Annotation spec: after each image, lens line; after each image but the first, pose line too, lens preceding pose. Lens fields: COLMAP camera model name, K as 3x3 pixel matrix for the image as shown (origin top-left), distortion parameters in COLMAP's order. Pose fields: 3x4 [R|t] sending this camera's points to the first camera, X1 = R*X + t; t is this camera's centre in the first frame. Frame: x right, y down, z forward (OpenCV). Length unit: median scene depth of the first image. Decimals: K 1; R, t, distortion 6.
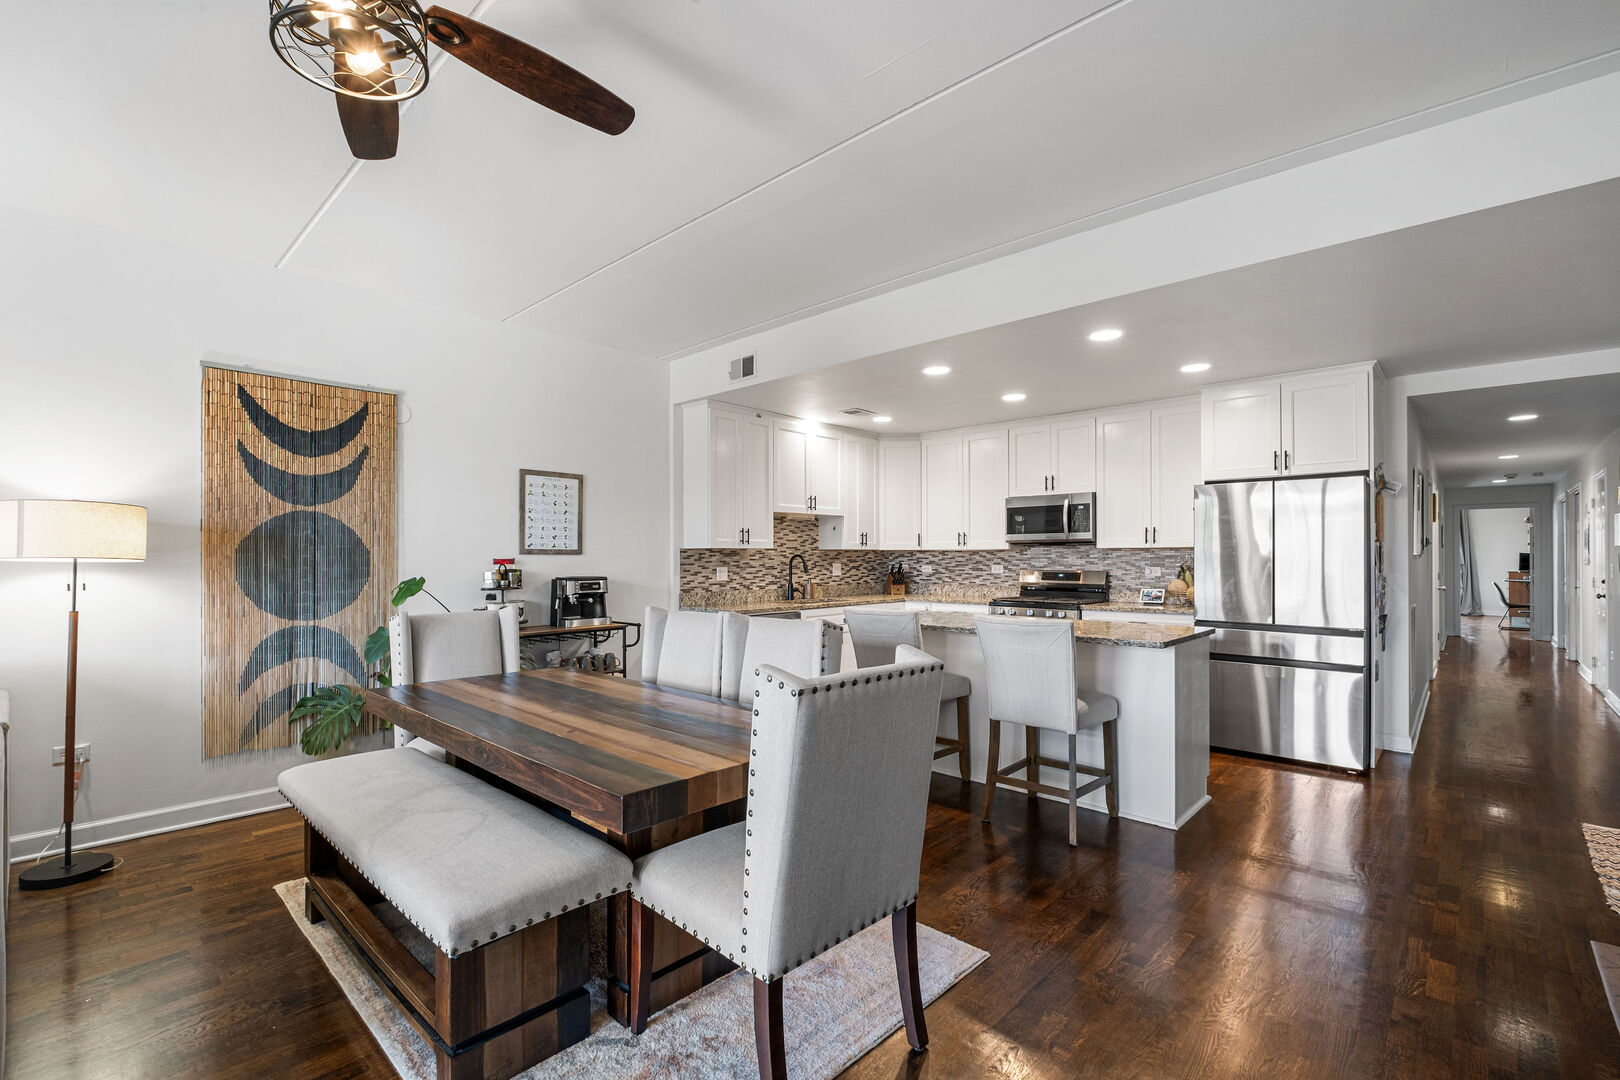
lens RADIAL K [[716.0, 0, 793.7], [0, 716.0, 554.0], [0, 0, 1]] dist [-0.000856, -0.005032]
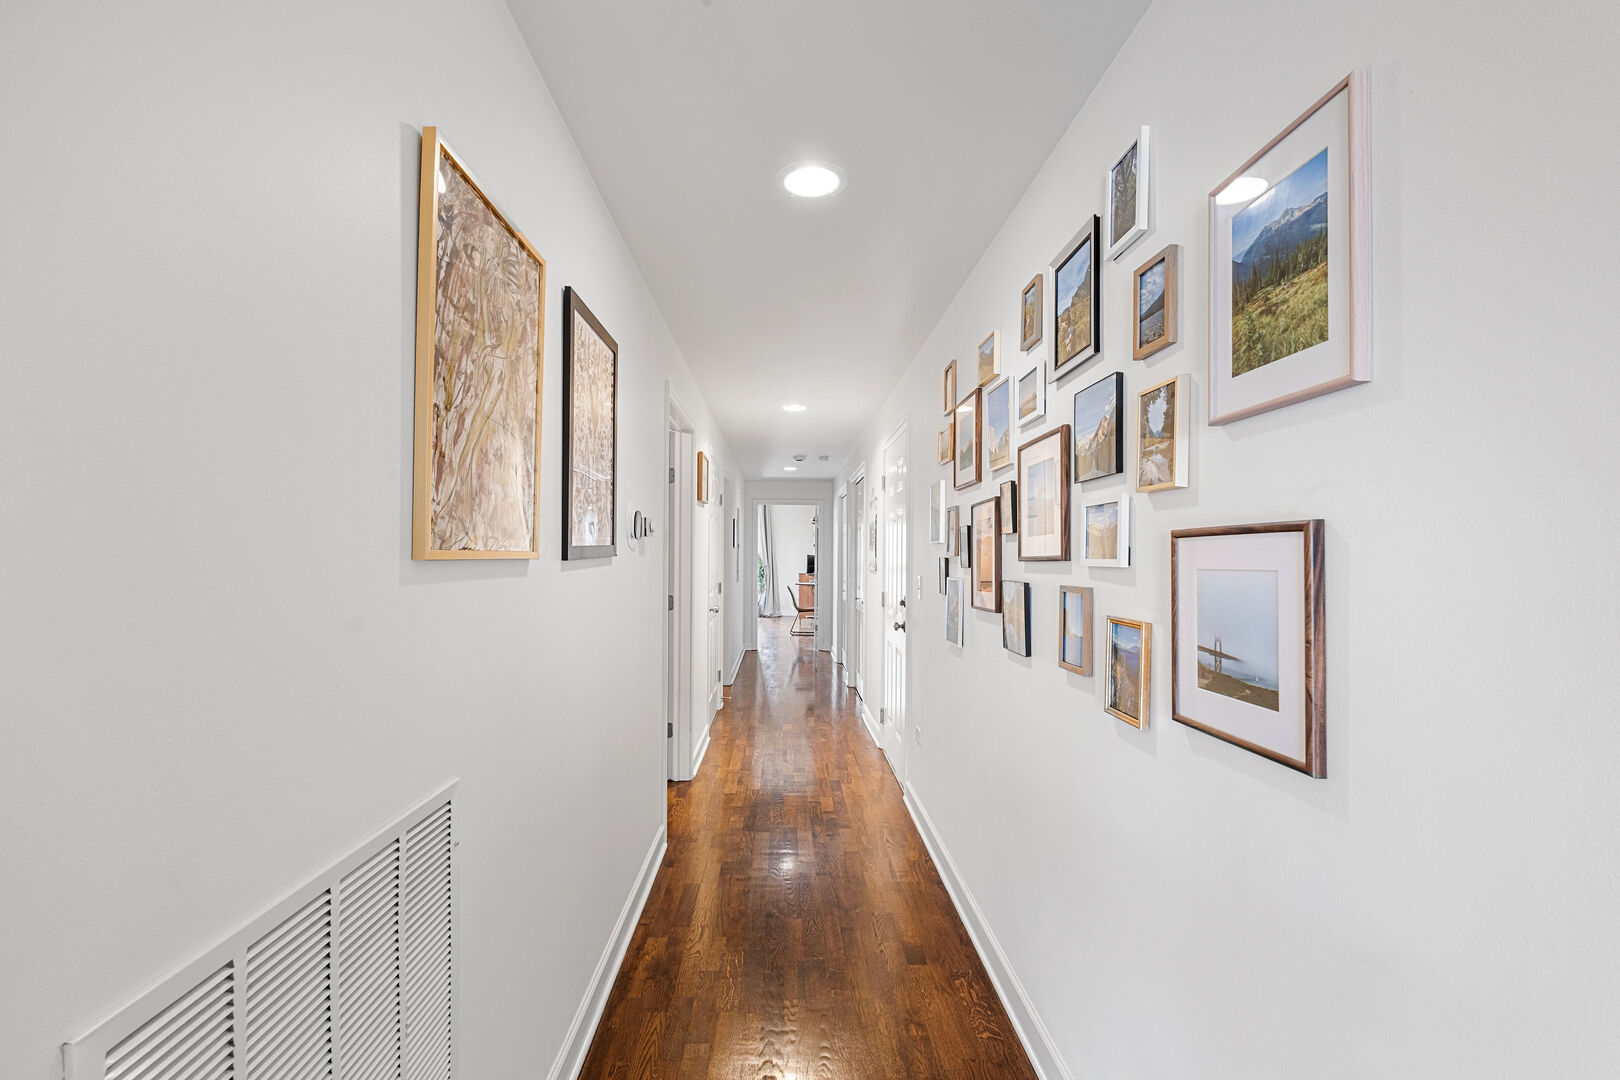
lens RADIAL K [[716.0, 0, 793.7], [0, 716.0, 554.0], [0, 0, 1]] dist [-0.000856, -0.005032]
pose [[0.715888, 0.004776, 0.698198, 0.667215], [-0.008693, 0.999960, 0.002073, -0.006530], [-0.698161, -0.007554, 0.715901, 0.644860]]
